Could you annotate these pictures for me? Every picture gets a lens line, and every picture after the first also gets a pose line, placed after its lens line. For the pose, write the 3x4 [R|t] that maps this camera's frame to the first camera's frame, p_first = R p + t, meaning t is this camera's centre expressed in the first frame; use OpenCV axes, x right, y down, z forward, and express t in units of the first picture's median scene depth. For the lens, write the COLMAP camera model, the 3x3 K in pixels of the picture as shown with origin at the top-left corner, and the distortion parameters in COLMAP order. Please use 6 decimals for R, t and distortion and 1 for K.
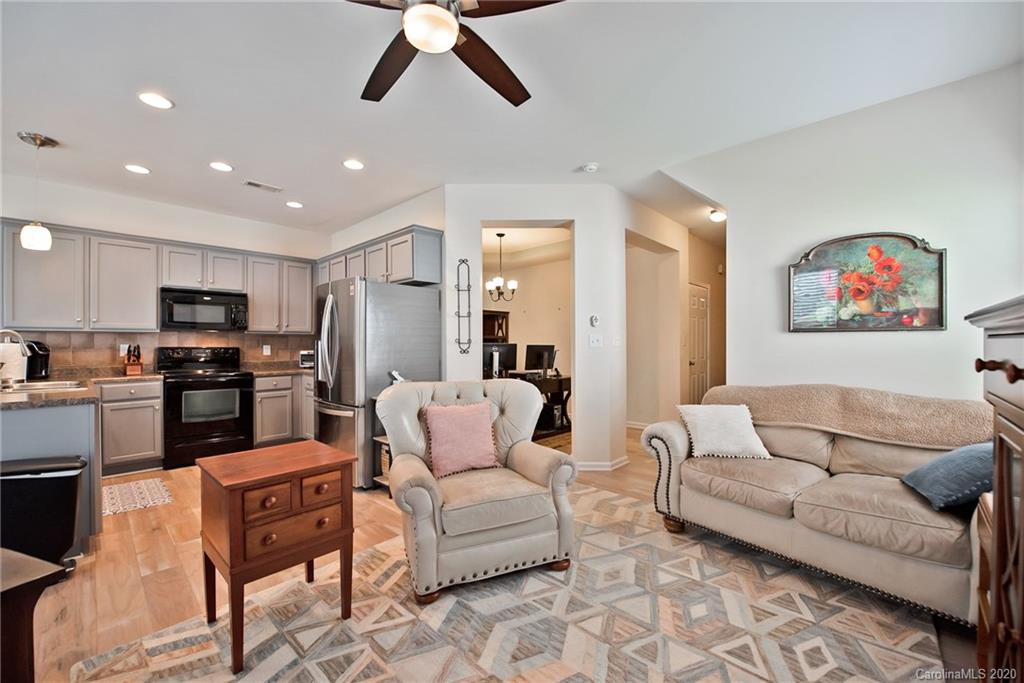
lens RADIAL K [[408.8, 0, 508.0], [0, 408.8, 339.4], [0, 0, 1]] dist [-0.019184, -0.000235]
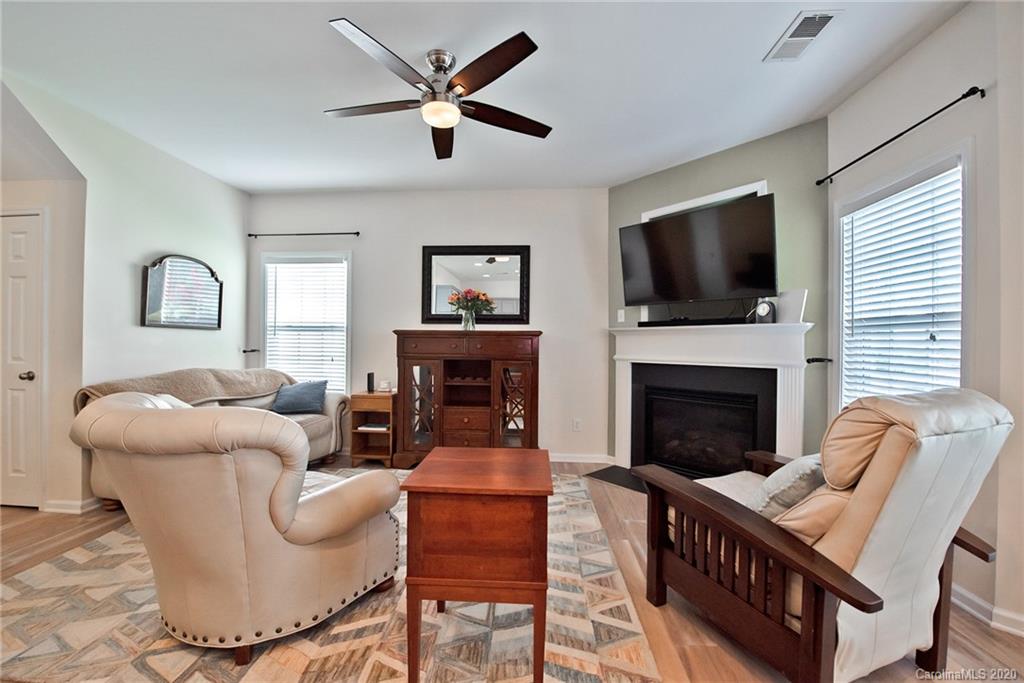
lens RADIAL K [[422.1, 0, 507.1], [0, 422.1, 343.7], [0, 0, 1]] dist [-0.020852, -0.000187]
pose [[-0.631260, -0.003325, 0.775564, -0.590365], [-0.015466, 0.999846, -0.008302, 0.016467], [-0.775417, -0.017236, -0.631214, 0.697551]]
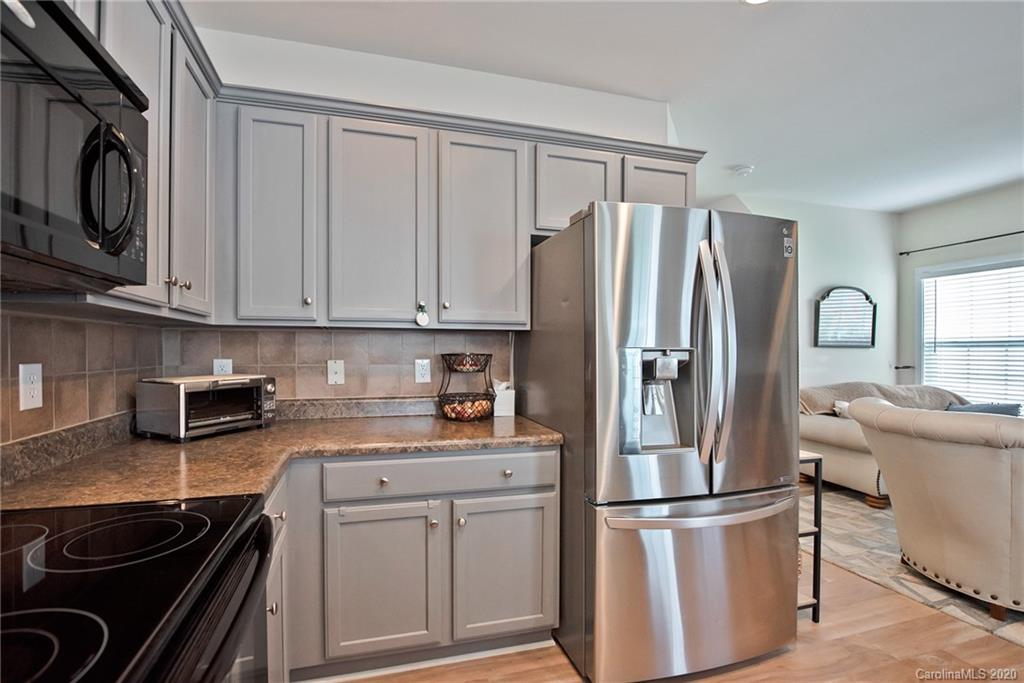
lens RADIAL K [[425.2, 0, 470.6], [0, 425.2, 353.4], [0, 0, 1]] dist [-0.019164, 0.000018]
pose [[0.534653, -0.000418, 0.845071, -0.875015], [-0.013105, 0.999876, 0.008786, 0.004960], [-0.844970, -0.015772, 0.534581, 0.911174]]
